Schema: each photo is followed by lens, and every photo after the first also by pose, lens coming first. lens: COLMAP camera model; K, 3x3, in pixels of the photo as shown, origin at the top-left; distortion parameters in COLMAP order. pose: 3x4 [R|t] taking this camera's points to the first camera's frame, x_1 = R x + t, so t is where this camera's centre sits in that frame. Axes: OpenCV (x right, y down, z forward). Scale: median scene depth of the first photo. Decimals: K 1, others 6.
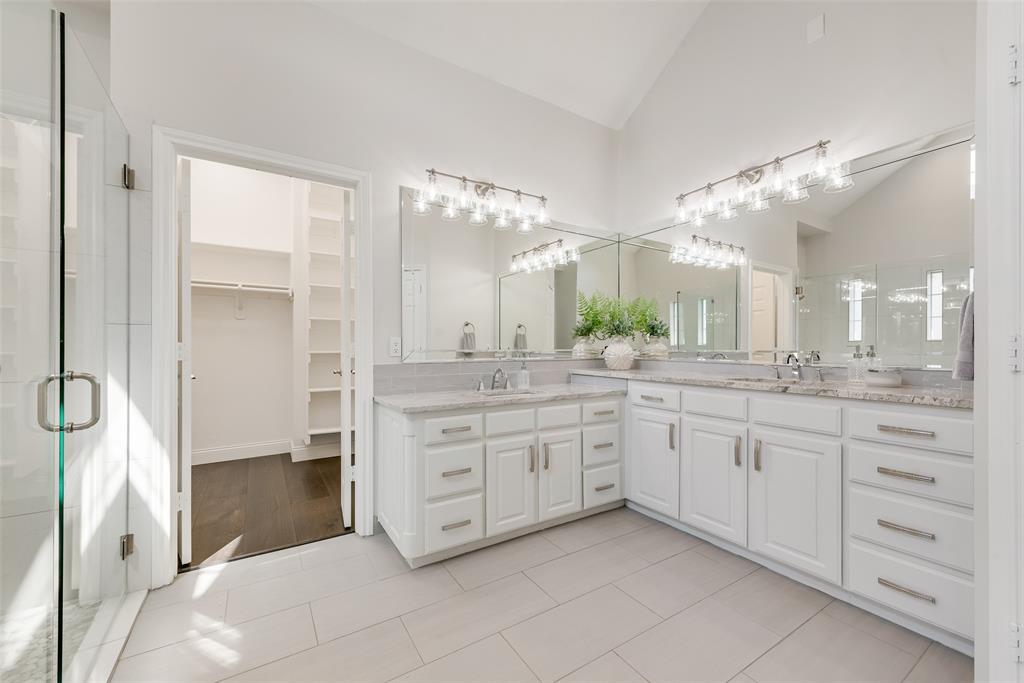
lens RADIAL K [[402.9, 0, 512.0], [0, 402.9, 349.3], [0, 0, 1]] dist [0.004513, 0.000471]
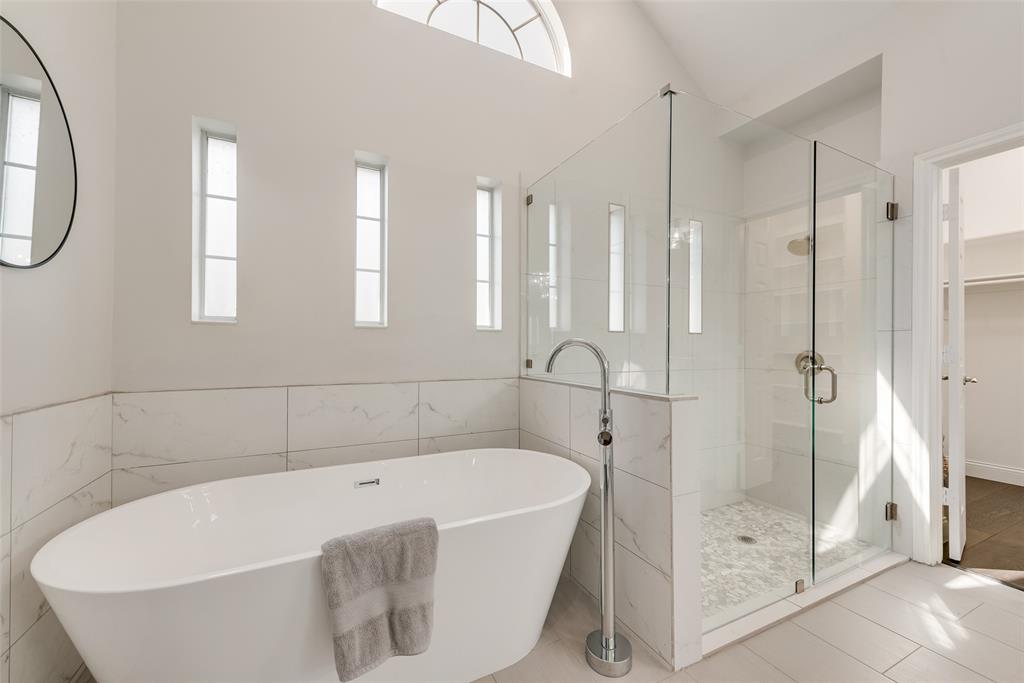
lens RADIAL K [[402.9, 0, 513.2], [0, 402.9, 345.0], [0, 0, 1]] dist [0.004513, 0.000471]
pose [[-0.099886, -0.004681, -0.994988, 0.383567], [-0.006584, 0.999970, -0.004044, -0.005687], [0.994977, 0.006147, -0.099914, -0.019193]]
